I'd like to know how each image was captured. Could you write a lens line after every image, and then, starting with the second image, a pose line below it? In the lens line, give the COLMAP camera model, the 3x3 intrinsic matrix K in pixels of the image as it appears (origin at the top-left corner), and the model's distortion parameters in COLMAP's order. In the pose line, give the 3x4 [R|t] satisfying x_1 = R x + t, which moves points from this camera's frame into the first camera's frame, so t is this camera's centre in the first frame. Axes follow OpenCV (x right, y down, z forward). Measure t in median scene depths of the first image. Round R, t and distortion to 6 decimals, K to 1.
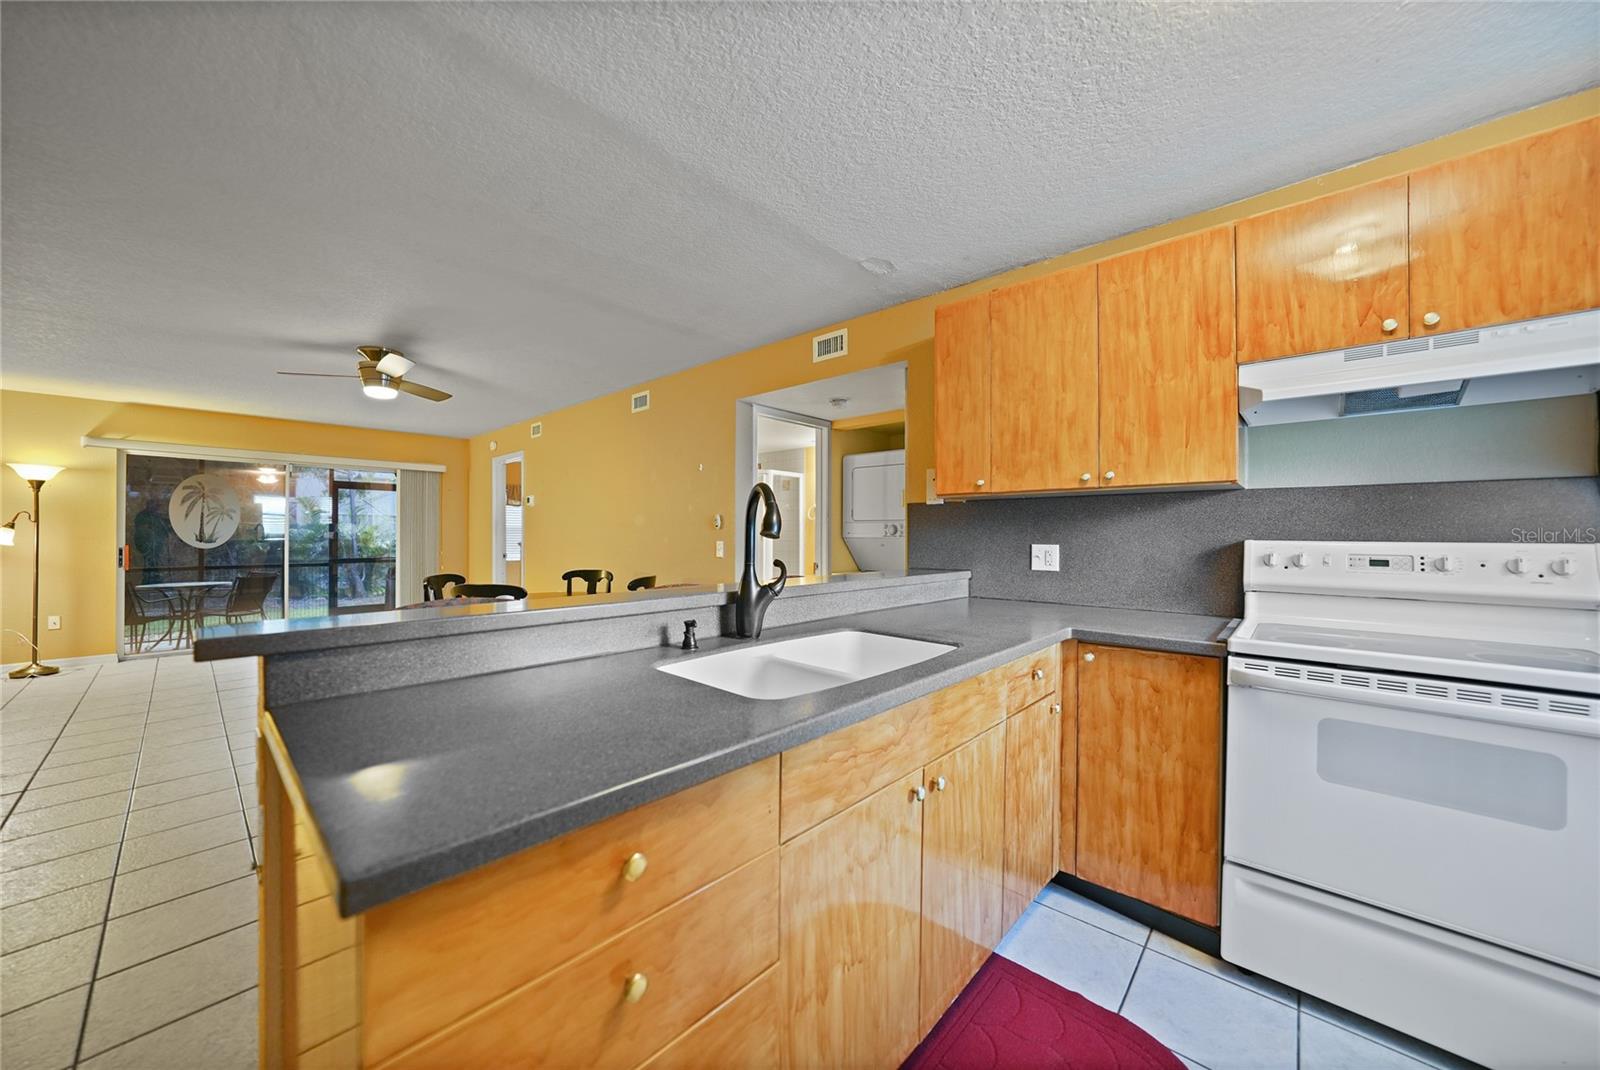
lens RADIAL K [[572.2, 0, 805.5], [0, 572.2, 530.7], [0, 0, 1]] dist [-0.028233, 0.006671]
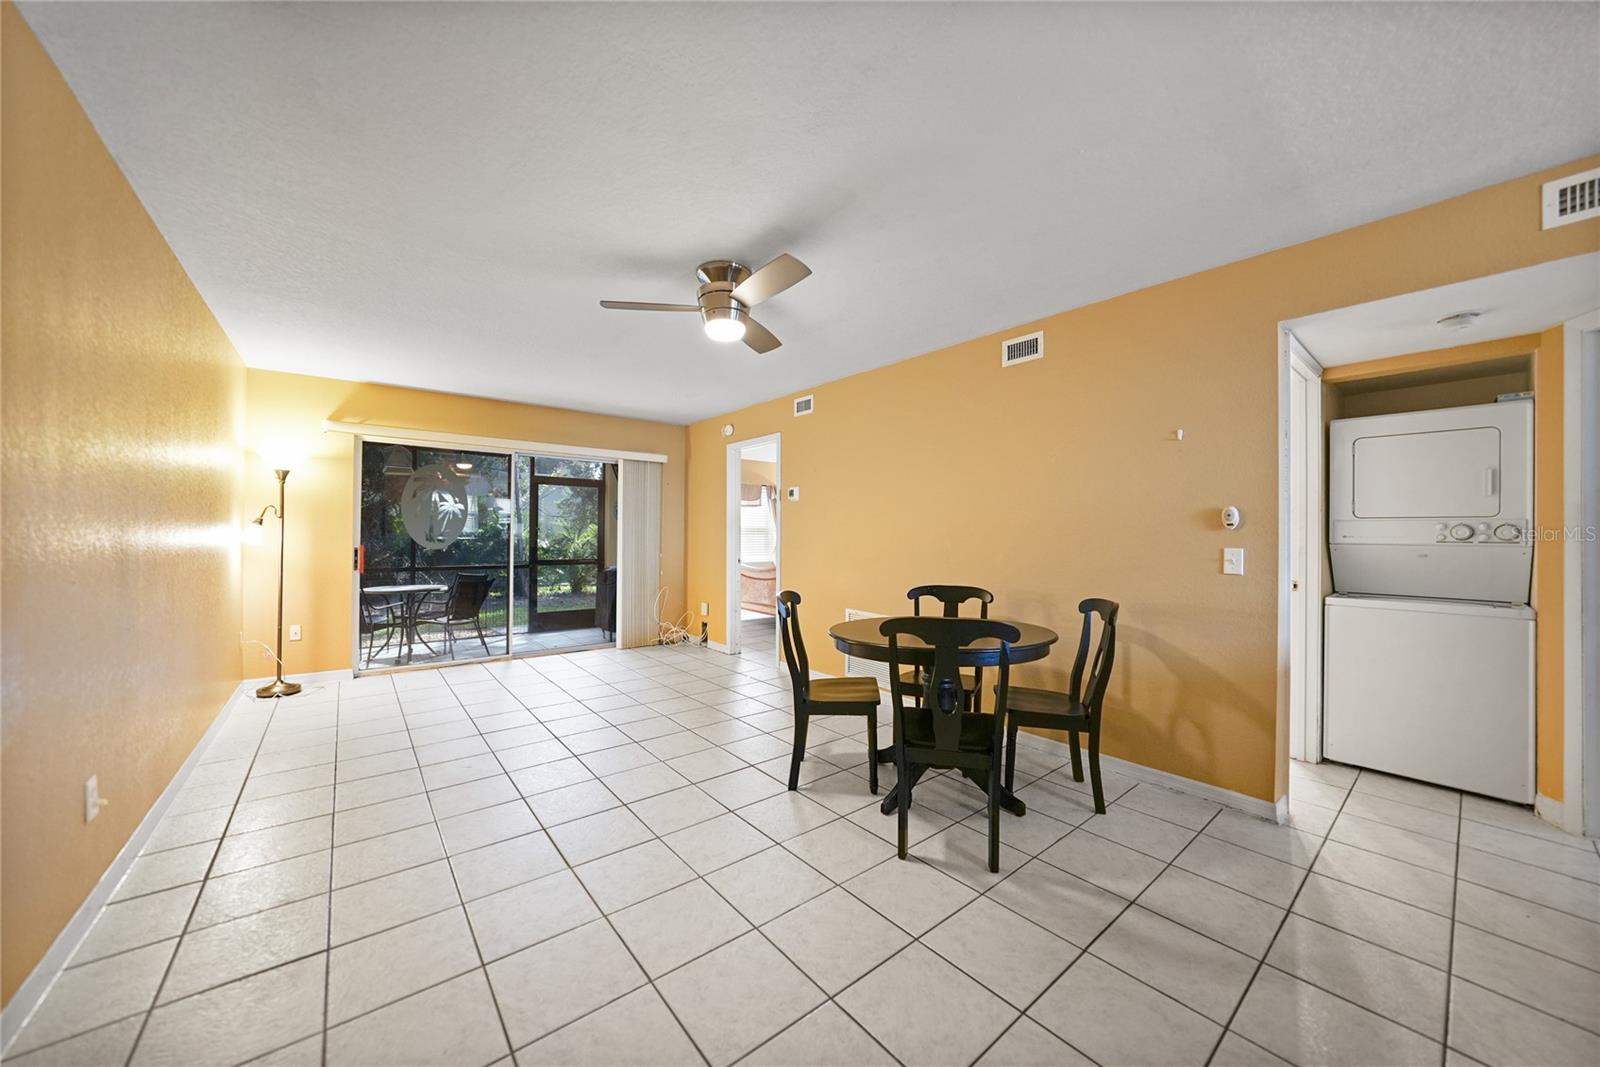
lens RADIAL K [[563.3, 0, 801.3], [0, 563.3, 530.5], [0, 0, 1]] dist [-0.027592, 0.006609]
pose [[0.988120, 0.004887, -0.153609, -0.463115], [-0.005410, 0.999981, -0.002986, 0.002389], [0.153592, 0.003782, 0.988127, 0.277907]]
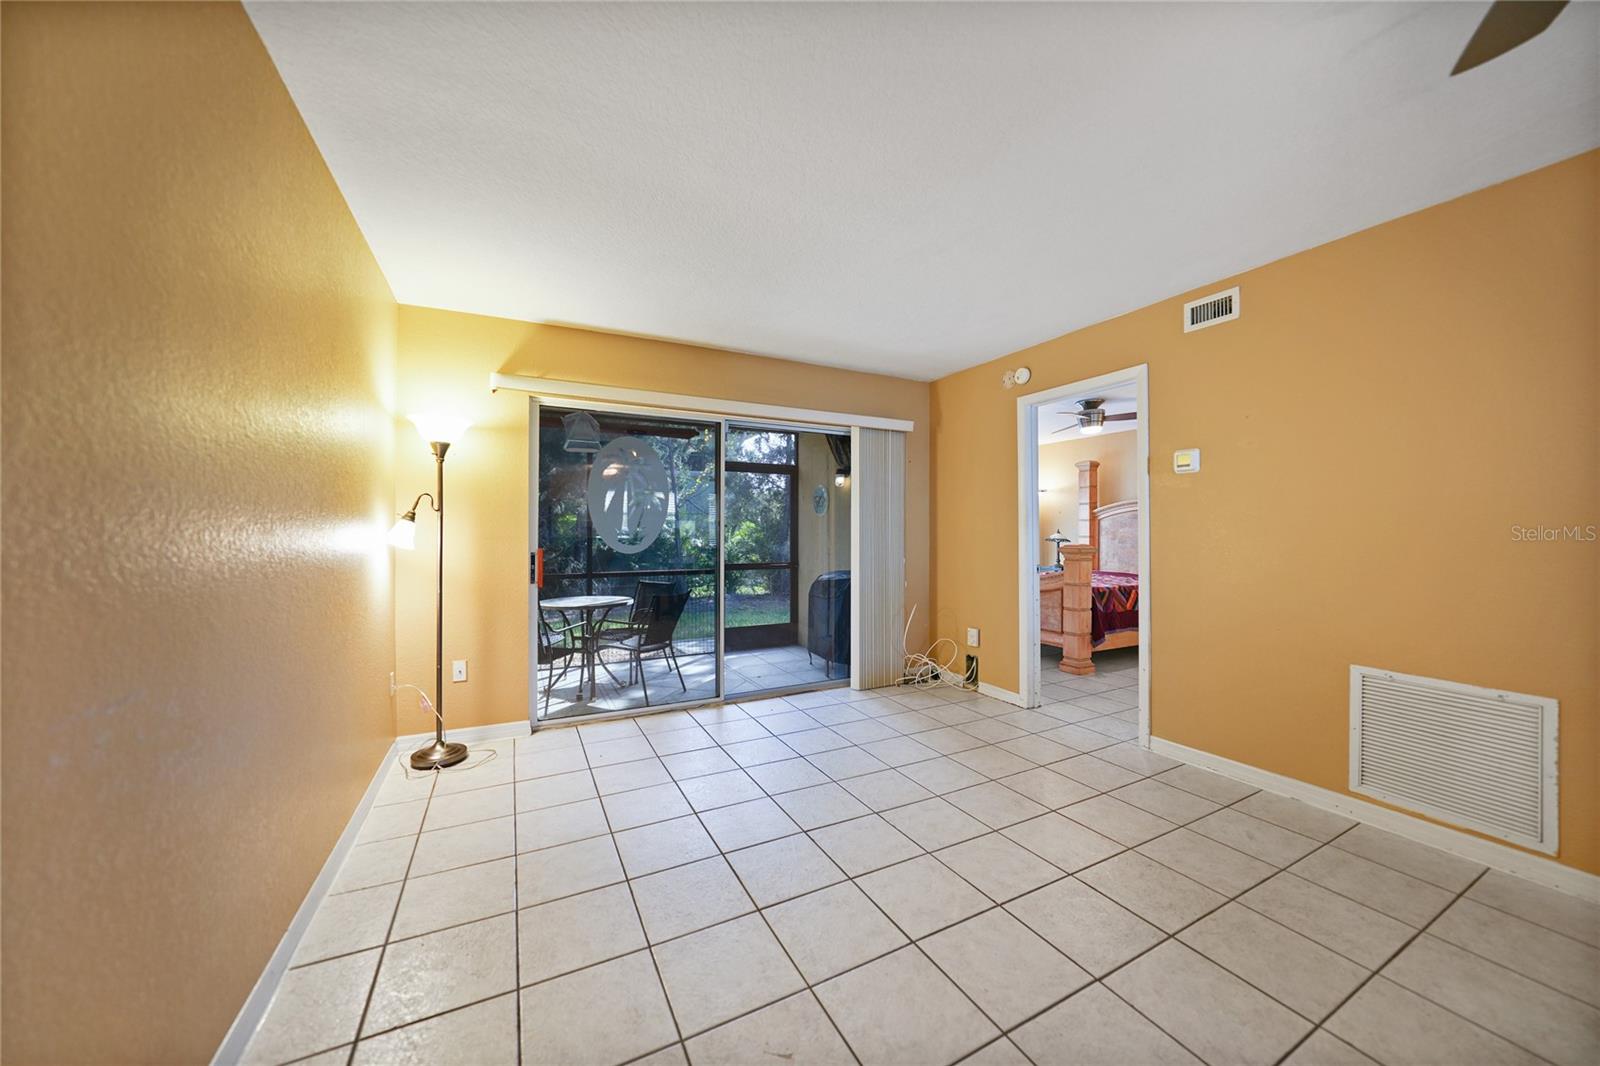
lens RADIAL K [[562.2, 0, 806.7], [0, 562.2, 525.4], [0, 0, 1]] dist [-0.022232, -0.000049]
pose [[0.936262, -0.004265, -0.351276, -0.828664], [0.002888, 0.999986, -0.004446, 0.003916], [0.351290, 0.003148, 0.936261, 0.594316]]
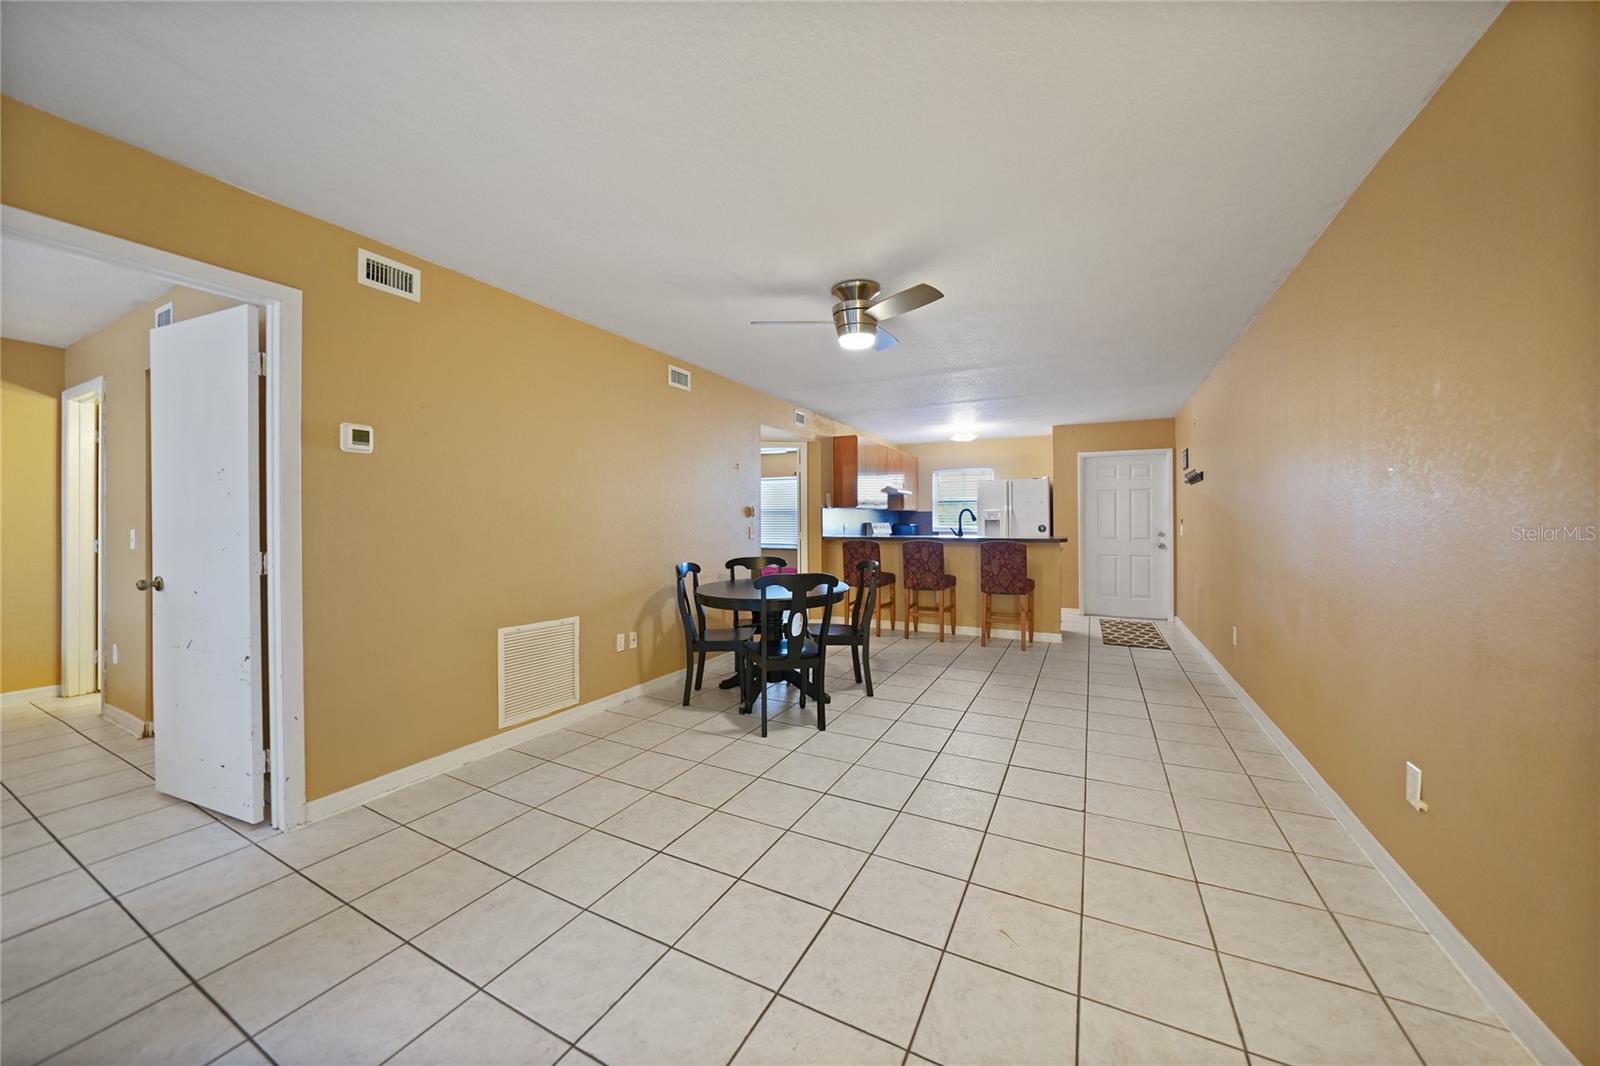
lens RADIAL K [[566.9, 0, 793.0], [0, 566.9, 520.8], [0, 0, 1]] dist [-0.034122, 0.004091]
pose [[-0.246978, 0.002473, 0.969018, -1.254739], [-0.001096, 0.999995, -0.002831, 0.007353], [-0.969020, -0.001762, -0.246974, 1.077147]]
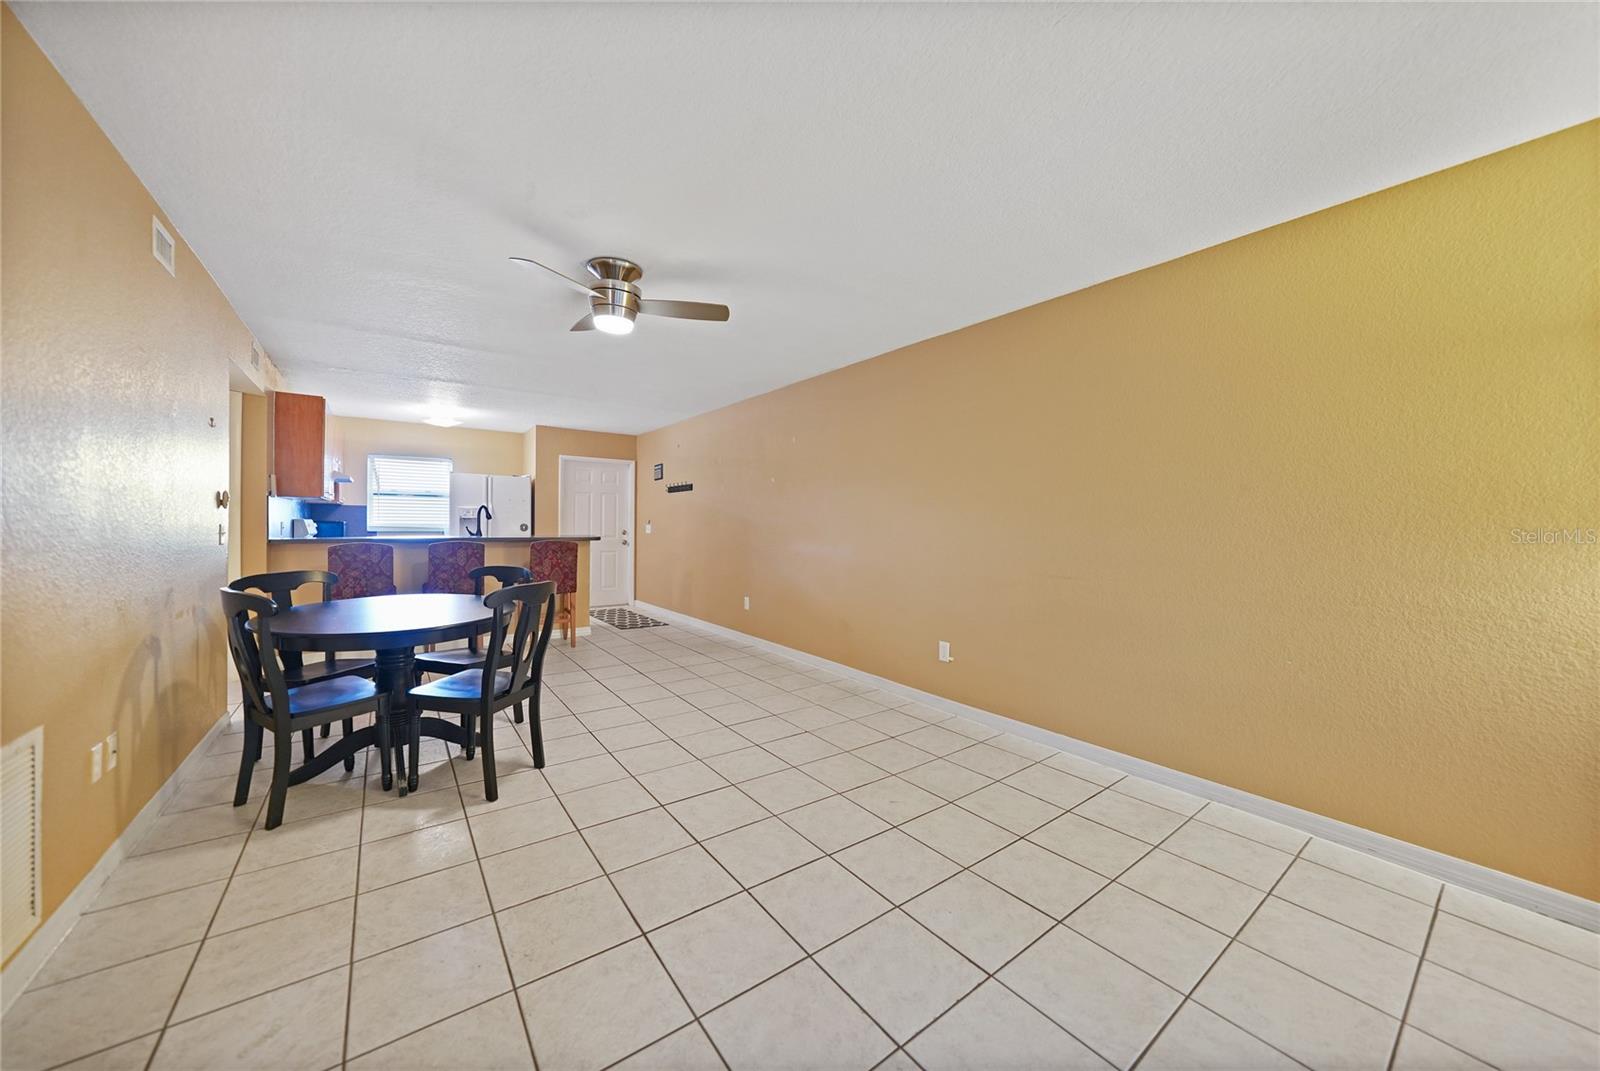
lens RADIAL K [[572.2, 0, 805.5], [0, 572.2, 531.2], [0, 0, 1]] dist [-0.028233, 0.006671]
pose [[-0.981855, -0.013217, 0.189174, -0.953920], [-0.011652, 0.999888, 0.009379, 0.009845], [-0.189277, 0.007005, -0.981899, 1.407547]]
